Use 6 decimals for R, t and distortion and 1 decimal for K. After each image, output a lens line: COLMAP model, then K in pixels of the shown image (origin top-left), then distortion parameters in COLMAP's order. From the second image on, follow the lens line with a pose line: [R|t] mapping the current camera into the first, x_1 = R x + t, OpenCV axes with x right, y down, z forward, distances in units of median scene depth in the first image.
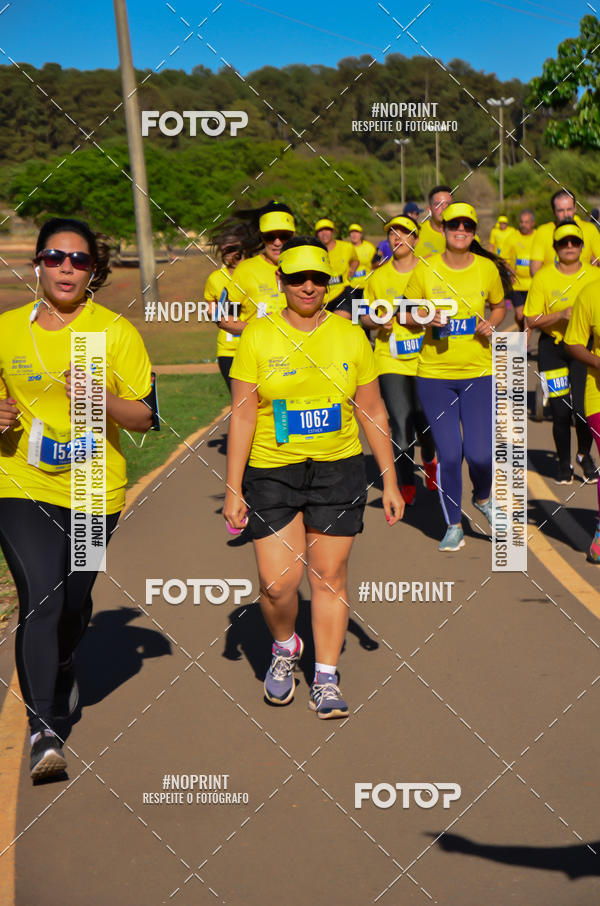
lens RADIAL K [[5840.4, 0, 301.7], [0, 5840.4, 442.7], [0, 0, 1]] dist [5.658824, 188.210270]
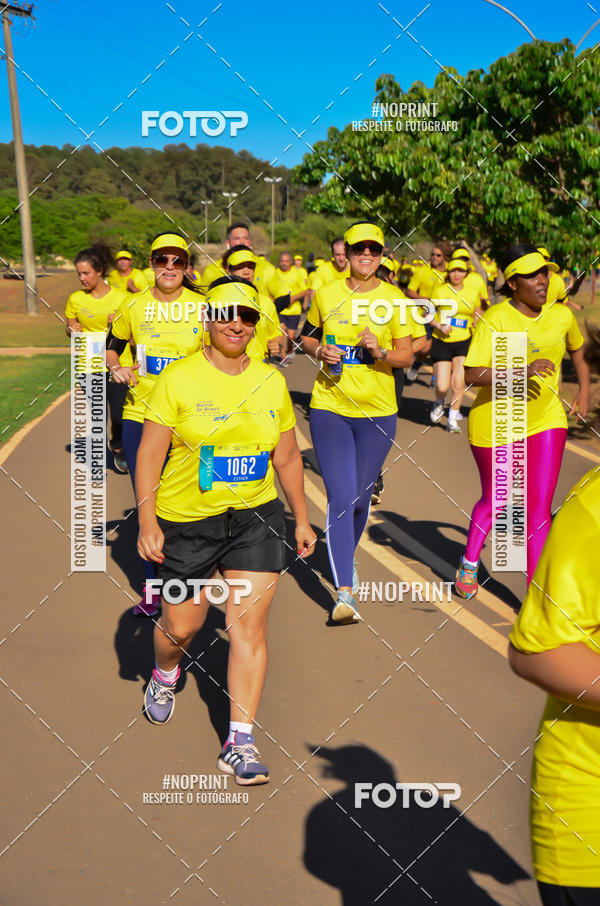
lens RADIAL K [[5840.4, 0, 301.7], [0, 5840.4, 442.7], [0, 0, 1]] dist [5.658824, 188.210270]
pose [[0.999262, 0.033919, 0.018051, 0.016082], [-0.033810, 0.999408, -0.006303, 0.017321], [-0.018254, 0.005688, 0.999817, -0.464658]]
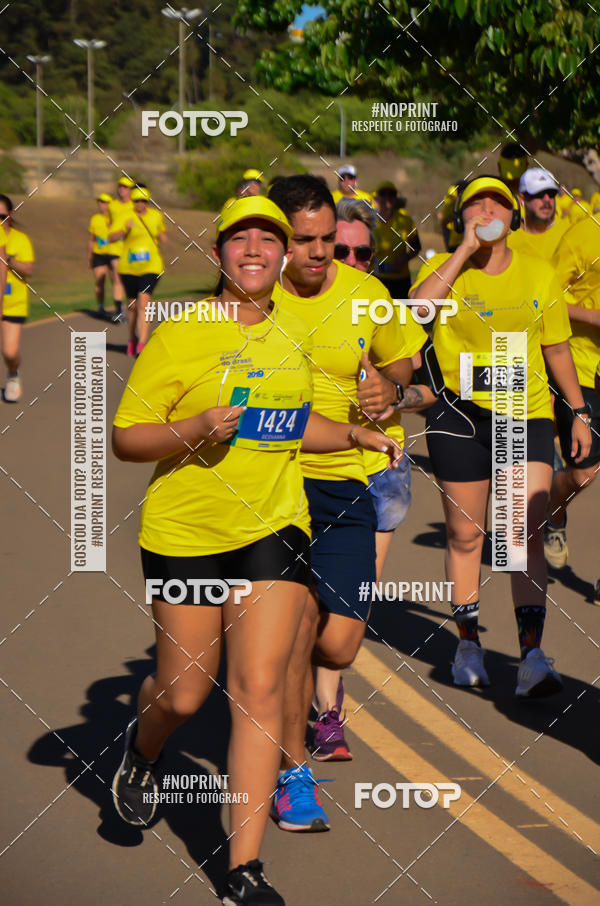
lens RADIAL K [[6073.8, 0, 266.4], [0, 6073.8, 405.6], [0, 0, 1]] dist [6.333700, 7.095589]
pose [[0.998498, 0.039013, -0.038471, 0.073245], [-0.039913, 0.998941, -0.022896, 0.005654], [0.037537, 0.024397, 0.998997, 0.269914]]
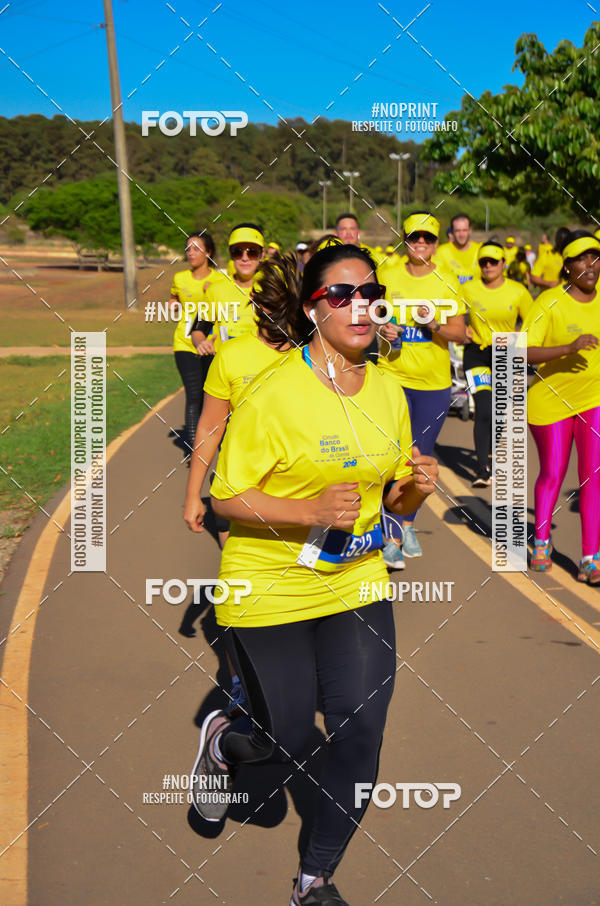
lens RADIAL K [[5840.4, 0, 301.7], [0, 5840.4, 442.7], [0, 0, 1]] dist [5.658824, 188.210270]
pose [[0.999584, 0.028843, 0.000890, 0.012224], [-0.028841, 0.999582, -0.001948, 0.009510], [-0.000946, 0.001922, 0.999998, -0.309285]]
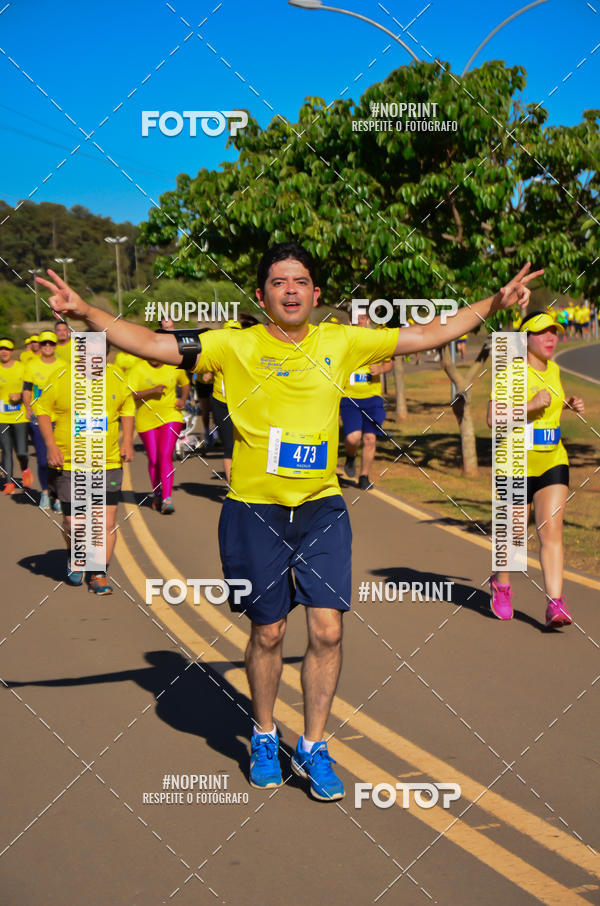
lens RADIAL K [[5402.1, 0, 273.7], [0, 5402.1, 397.6], [0, 0, 1]] dist [6.727519, 7.750131]
pose [[0.997785, -0.024499, 0.061847, -0.004059], [0.026180, 0.999306, -0.026507, 0.005013], [-0.061154, 0.028068, 0.997734, -0.099434]]
